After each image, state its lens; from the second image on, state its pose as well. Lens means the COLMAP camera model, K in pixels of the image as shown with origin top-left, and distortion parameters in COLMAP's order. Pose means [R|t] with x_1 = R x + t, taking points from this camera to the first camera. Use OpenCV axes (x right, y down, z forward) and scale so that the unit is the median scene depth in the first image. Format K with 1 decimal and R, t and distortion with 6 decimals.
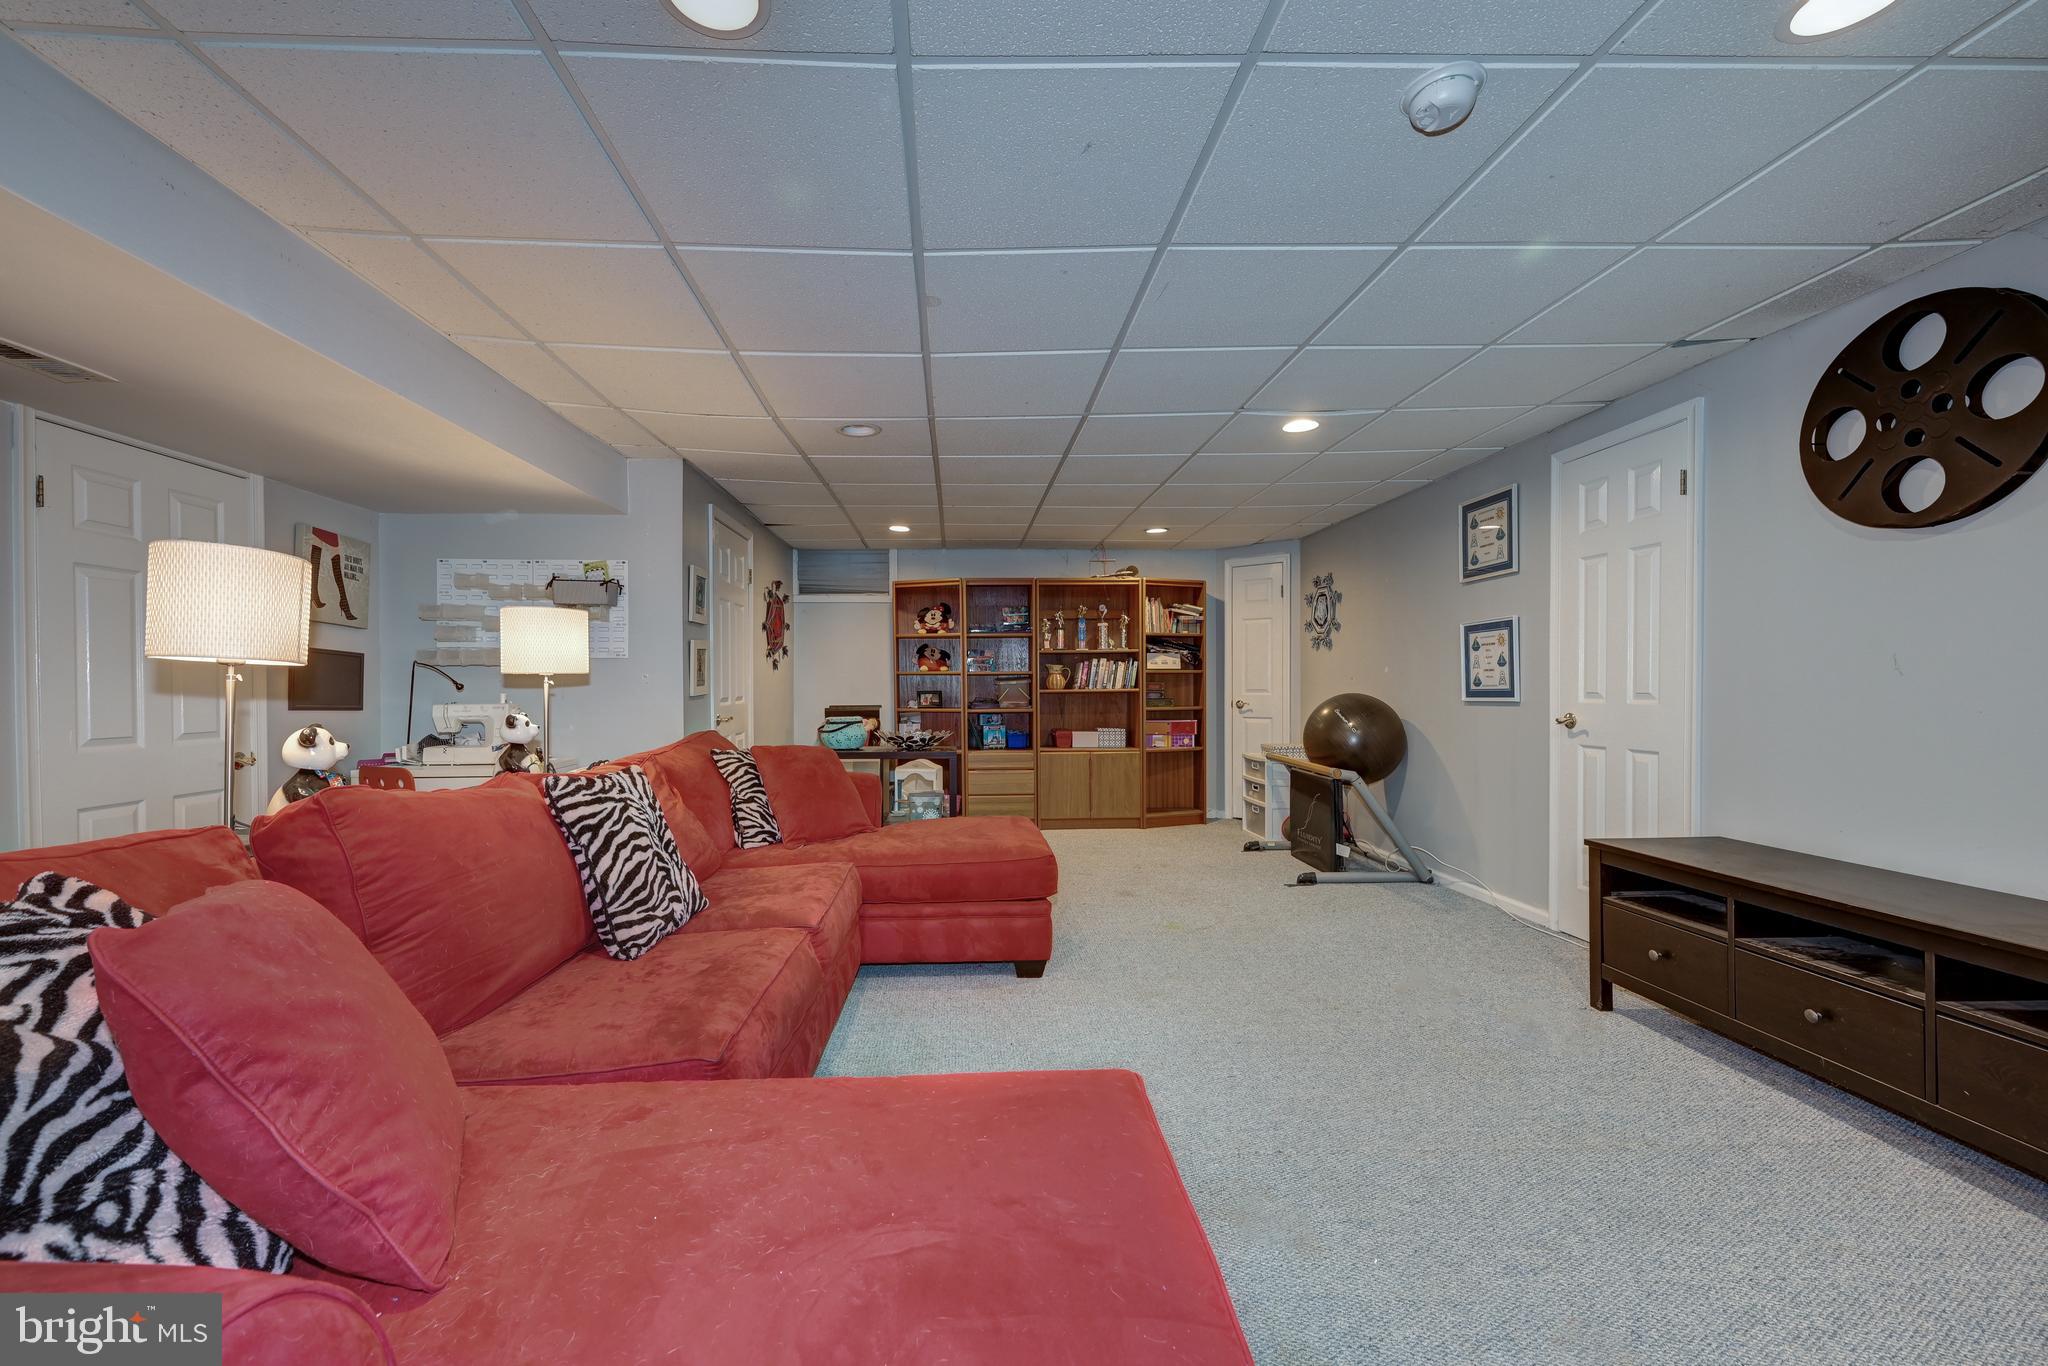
lens RADIAL K [[842.0, 0, 975.3], [0, 842.0, 685.8], [0, 0, 1]] dist [-0.001823, 0.000341]
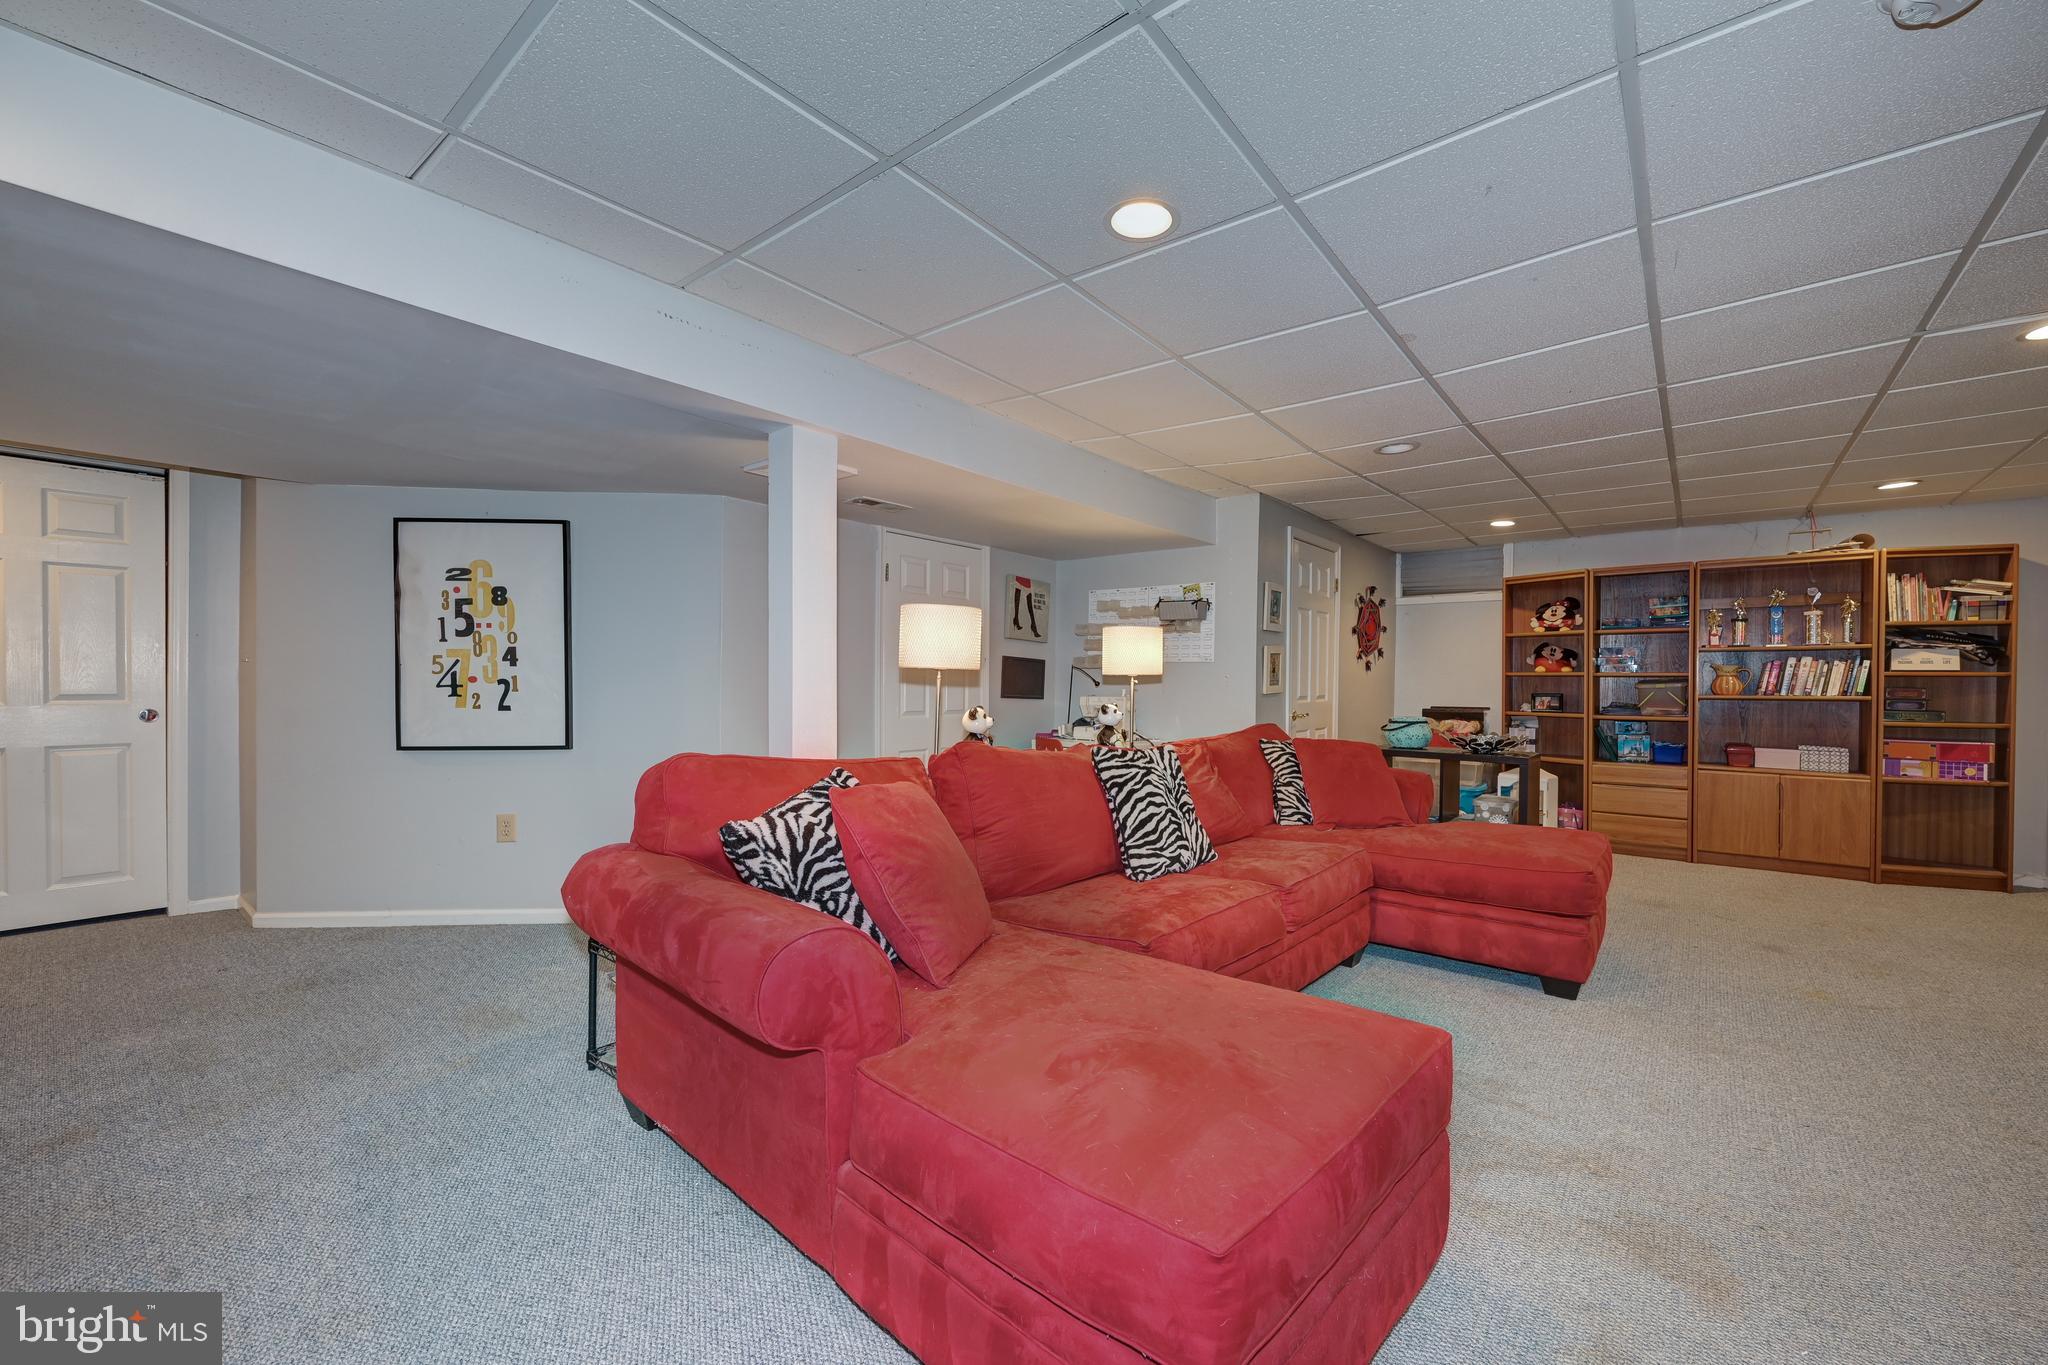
lens RADIAL K [[821.7, 0, 1034.5], [0, 821.7, 673.6], [0, 0, 1]] dist [-0.001129, 0.000233]
pose [[0.754605, 0.004069, -0.656167, 0.196516], [-0.012318, 0.999892, -0.007966, -0.003380], [0.656064, 0.014094, 0.754573, -0.081704]]
